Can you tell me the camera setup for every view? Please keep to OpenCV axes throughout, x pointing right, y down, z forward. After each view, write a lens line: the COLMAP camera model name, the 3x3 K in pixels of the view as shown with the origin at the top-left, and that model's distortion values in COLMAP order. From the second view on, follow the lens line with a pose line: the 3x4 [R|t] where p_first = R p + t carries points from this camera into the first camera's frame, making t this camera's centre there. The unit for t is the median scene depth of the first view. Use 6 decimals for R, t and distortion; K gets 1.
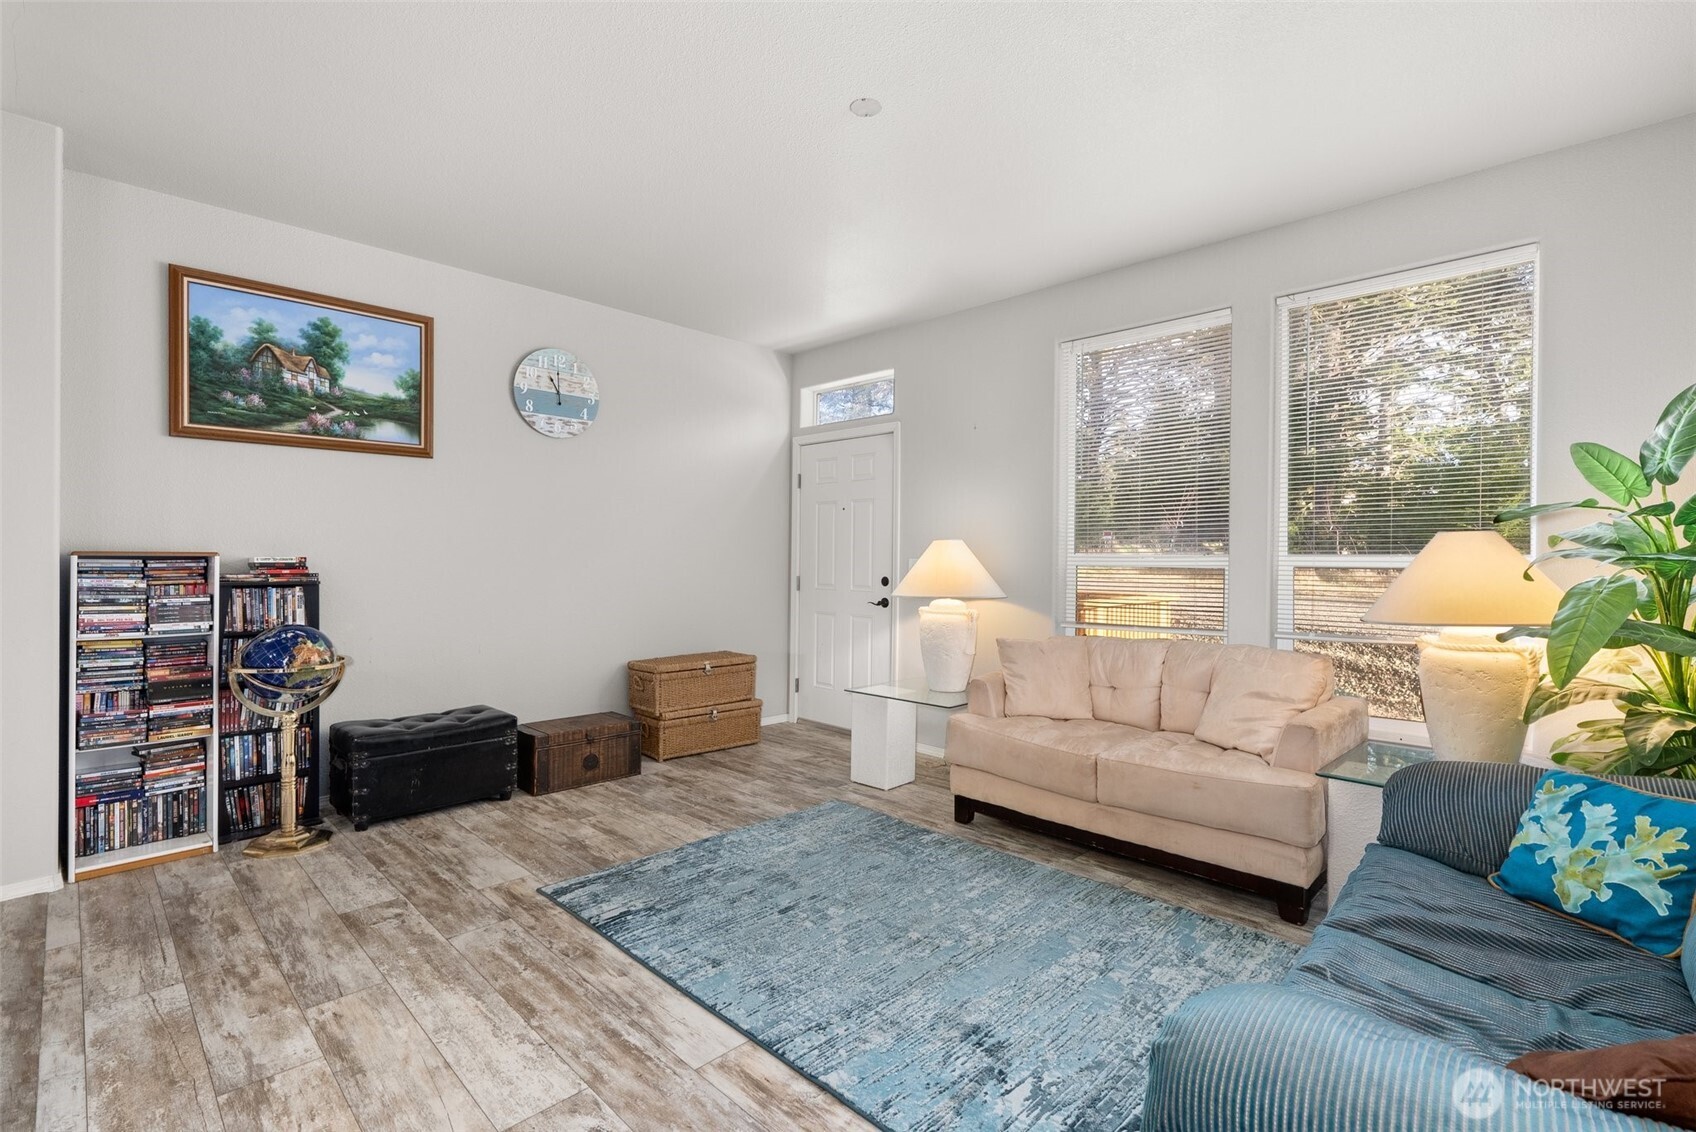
lens RADIAL K [[791.7, 0, 843.3], [0, 791.7, 566.7], [0, 0, 1]] dist [-0.013913, 0.004233]
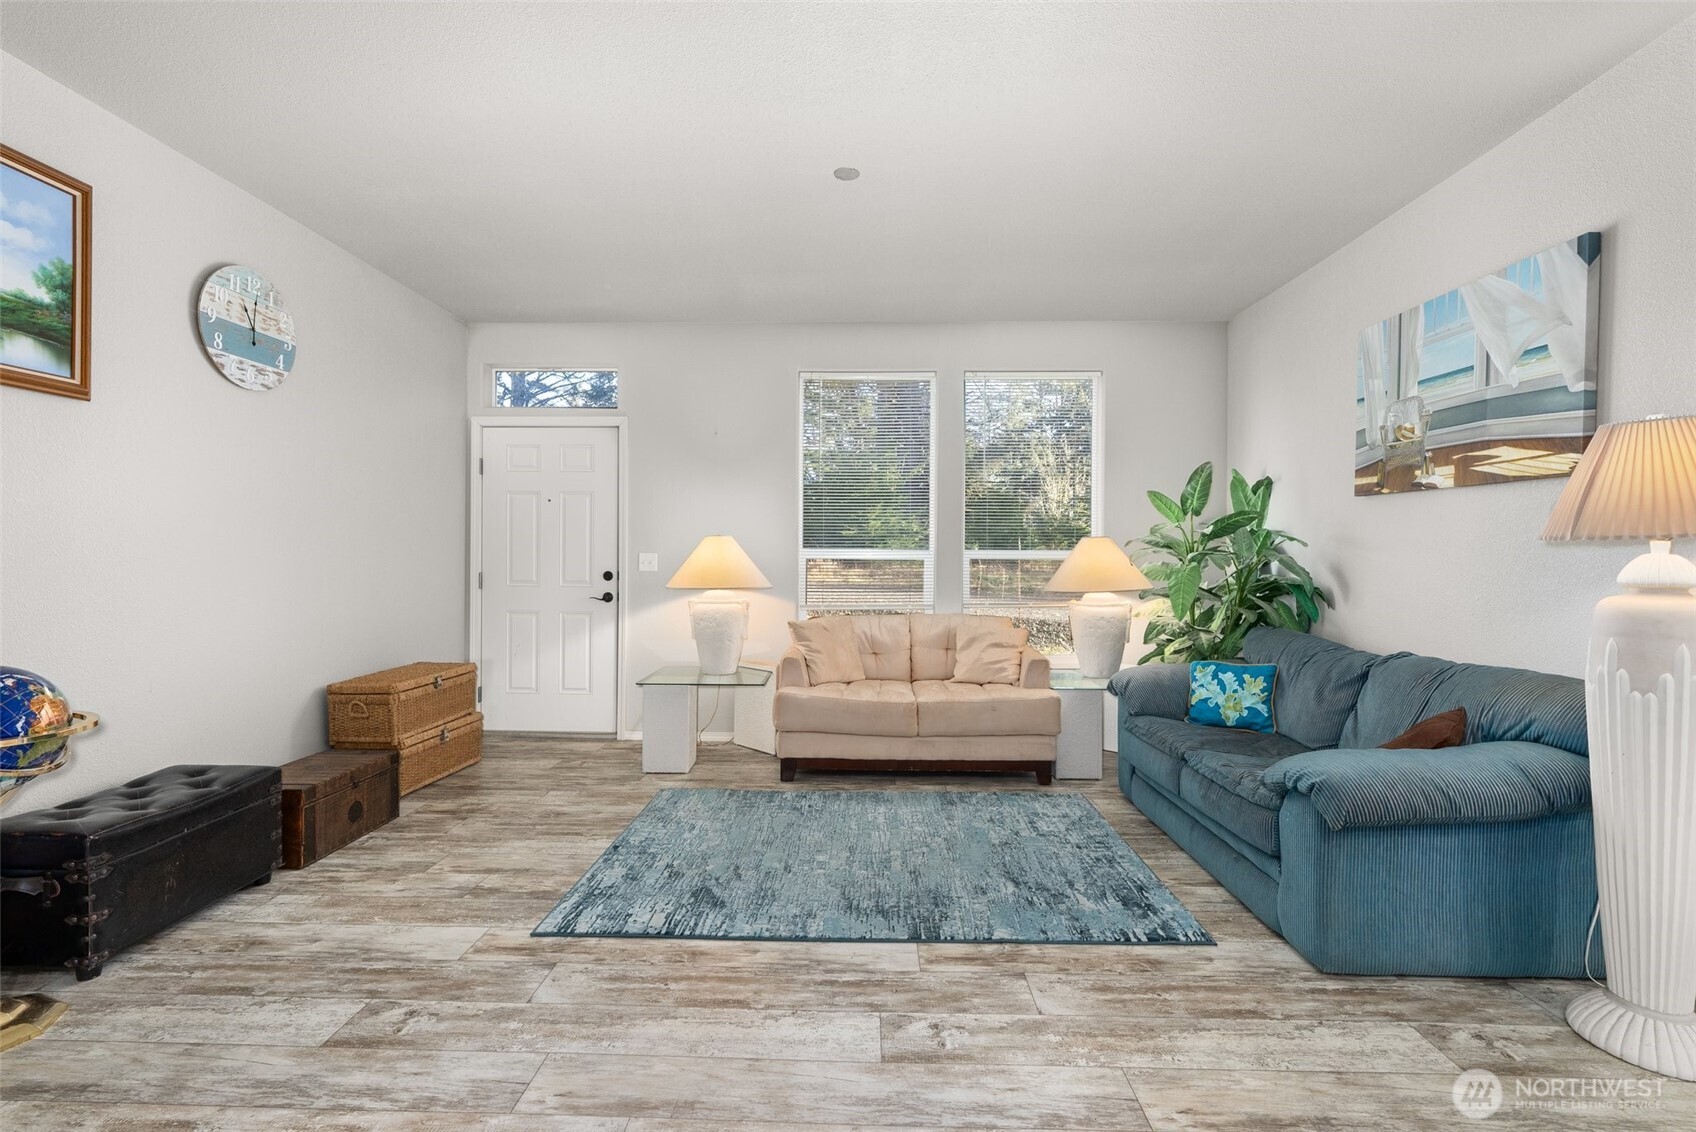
lens RADIAL K [[791.7, 0, 858.8], [0, 791.7, 560.6], [0, 0, 1]] dist [-0.013913, 0.004233]
pose [[0.713523, -0.007950, 0.700587, -0.606733], [0.007290, 0.999966, 0.003922, -0.003219], [-0.700594, 0.002309, 0.713556, 0.103220]]
